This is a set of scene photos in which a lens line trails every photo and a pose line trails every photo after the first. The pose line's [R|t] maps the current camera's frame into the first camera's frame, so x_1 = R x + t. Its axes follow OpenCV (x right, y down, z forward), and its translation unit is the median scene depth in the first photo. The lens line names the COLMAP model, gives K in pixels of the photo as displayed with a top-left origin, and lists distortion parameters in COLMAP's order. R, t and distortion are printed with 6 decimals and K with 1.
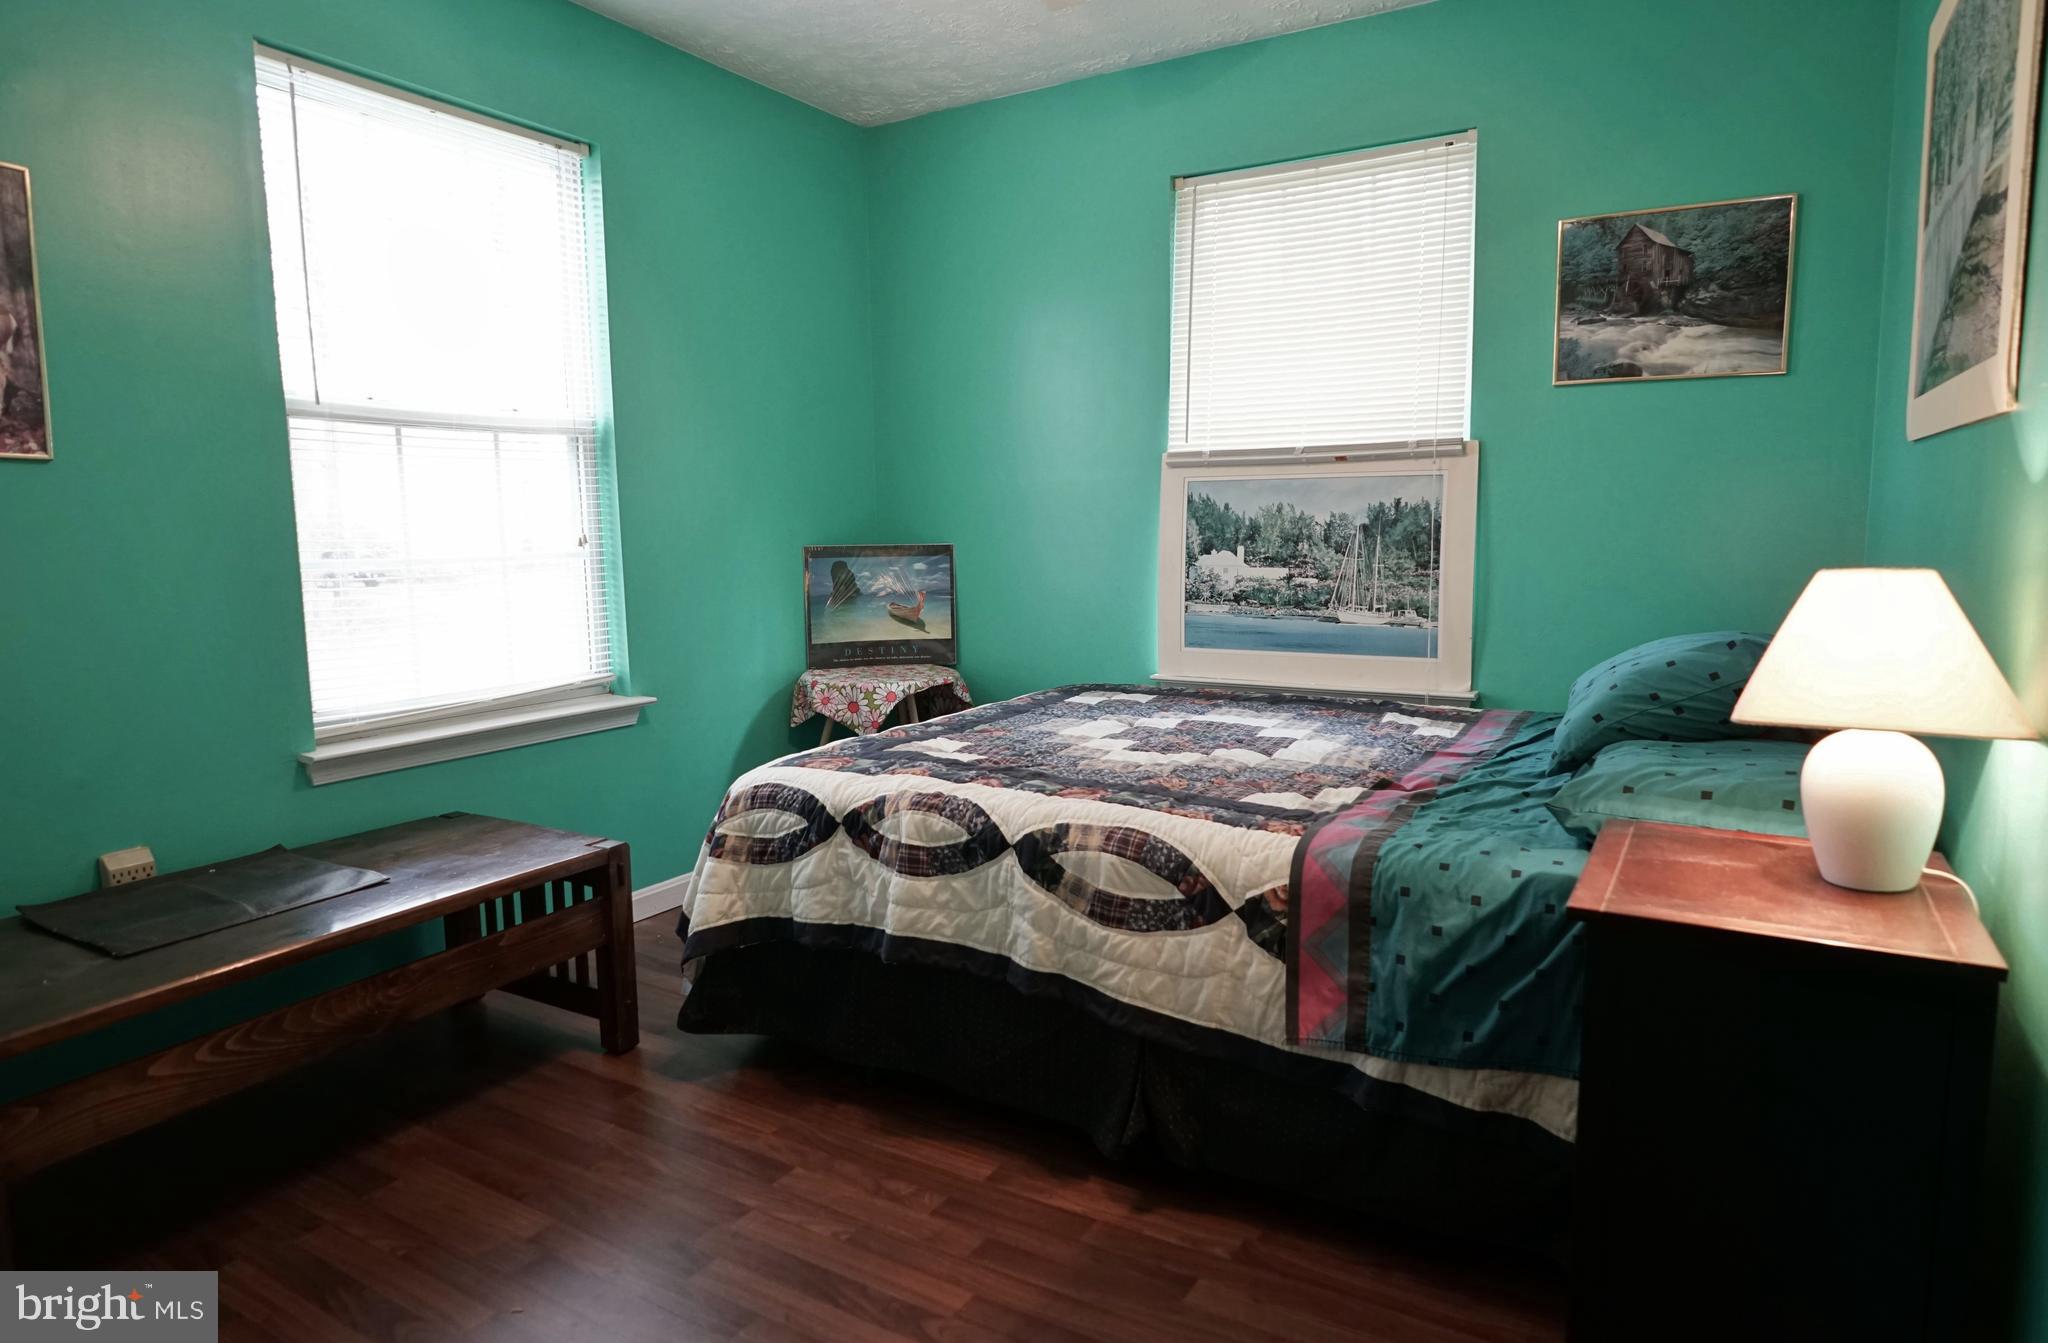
lens RADIAL K [[1192.5, 0, 1024.0], [0, 1192.5, 671.5], [0, 0, 1]] dist [-0.045559, 0.025791]
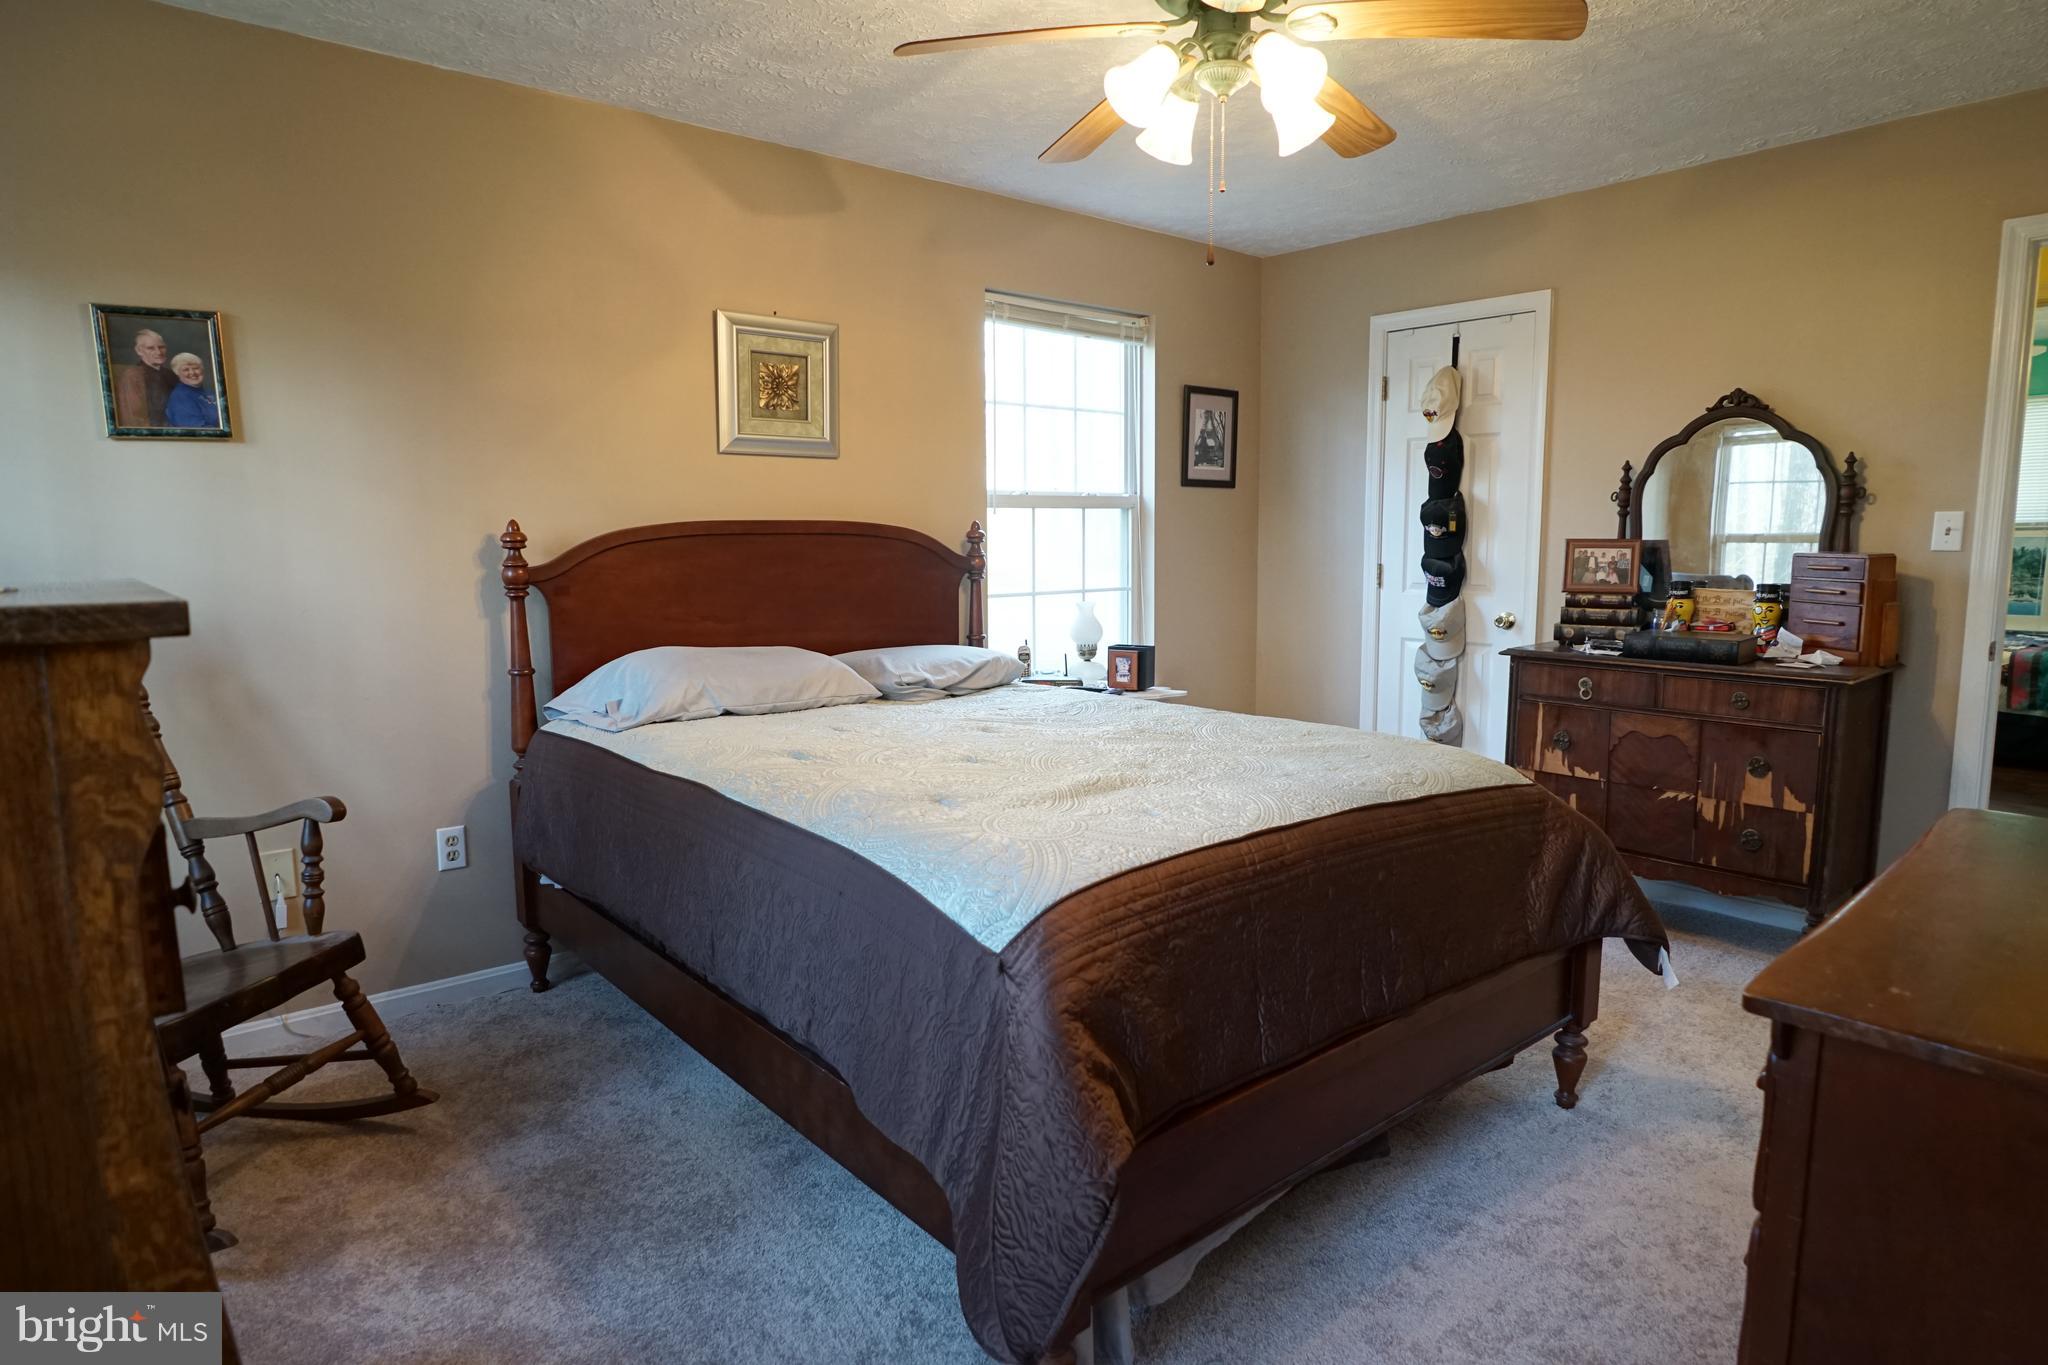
lens RADIAL K [[1172.6, 0, 1024.0], [0, 1172.6, 682.5], [0, 0, 1]] dist [-0.044628, 0.022166]
pose [[0.947605, 0.047858, -0.315840, -1.469630], [-0.047284, 0.998836, 0.009485, 0.344605], [0.315927, 0.005946, 0.948765, -3.151535]]
